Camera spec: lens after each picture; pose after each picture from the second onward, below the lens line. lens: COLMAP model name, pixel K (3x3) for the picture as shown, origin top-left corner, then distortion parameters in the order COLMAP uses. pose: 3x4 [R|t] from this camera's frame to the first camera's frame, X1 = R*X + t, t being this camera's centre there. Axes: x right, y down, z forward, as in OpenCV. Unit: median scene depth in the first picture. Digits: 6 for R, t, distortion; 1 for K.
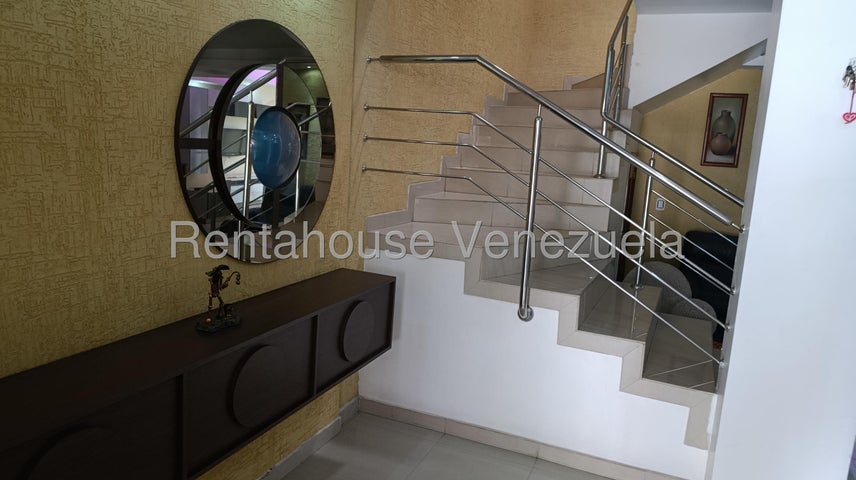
lens RADIAL K [[581.7, 0, 428.4], [0, 581.7, 243.9], [0, 0, 1]] dist [0.035625, -0.043693]
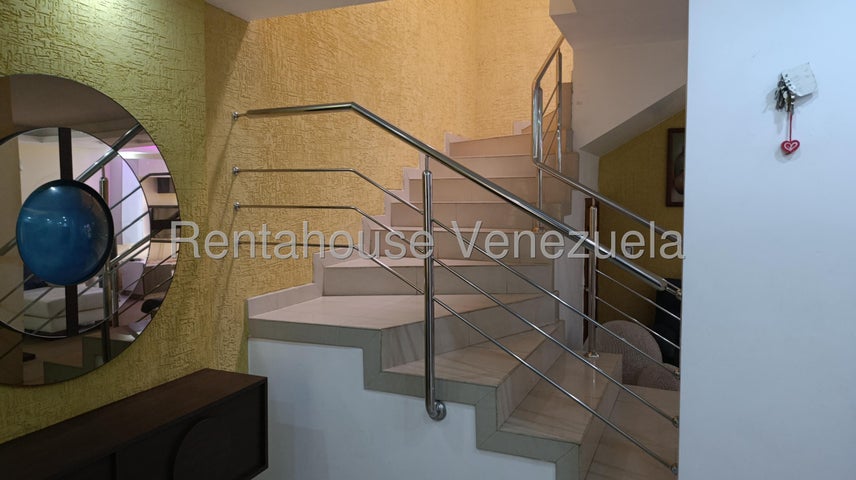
lens RADIAL K [[581.7, 0, 427.2], [0, 581.7, 241.1], [0, 0, 1]] dist [0.035625, -0.043693]
pose [[0.997815, -0.066067, -0.000100, 0.269033], [0.065774, 0.993529, -0.092595, -0.061265], [0.006217, 0.092386, 0.995704, 0.281675]]
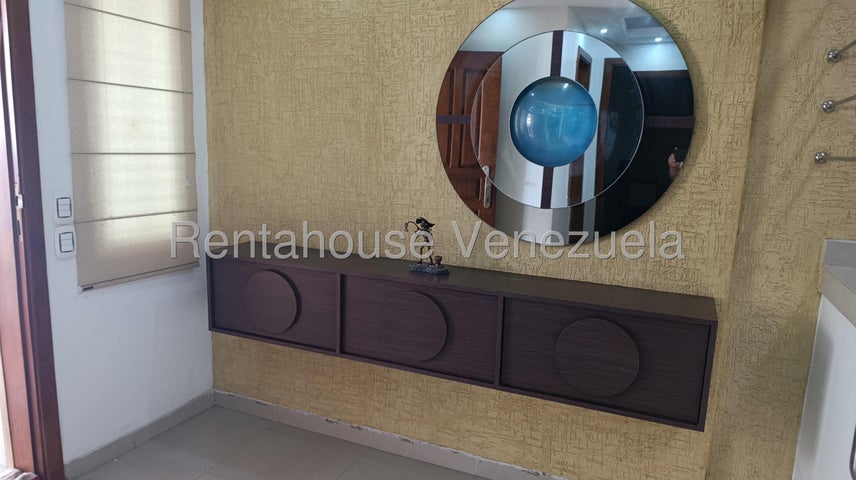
lens RADIAL K [[581.7, 0, 427.0], [0, 581.7, 242.7], [0, 0, 1]] dist [0.035625, -0.043693]
pose [[0.000415, 0.111831, -0.993727, 0.851154], [-0.200627, 0.973532, 0.109474, -0.047346], [0.979668, 0.199323, 0.022841, 1.012934]]
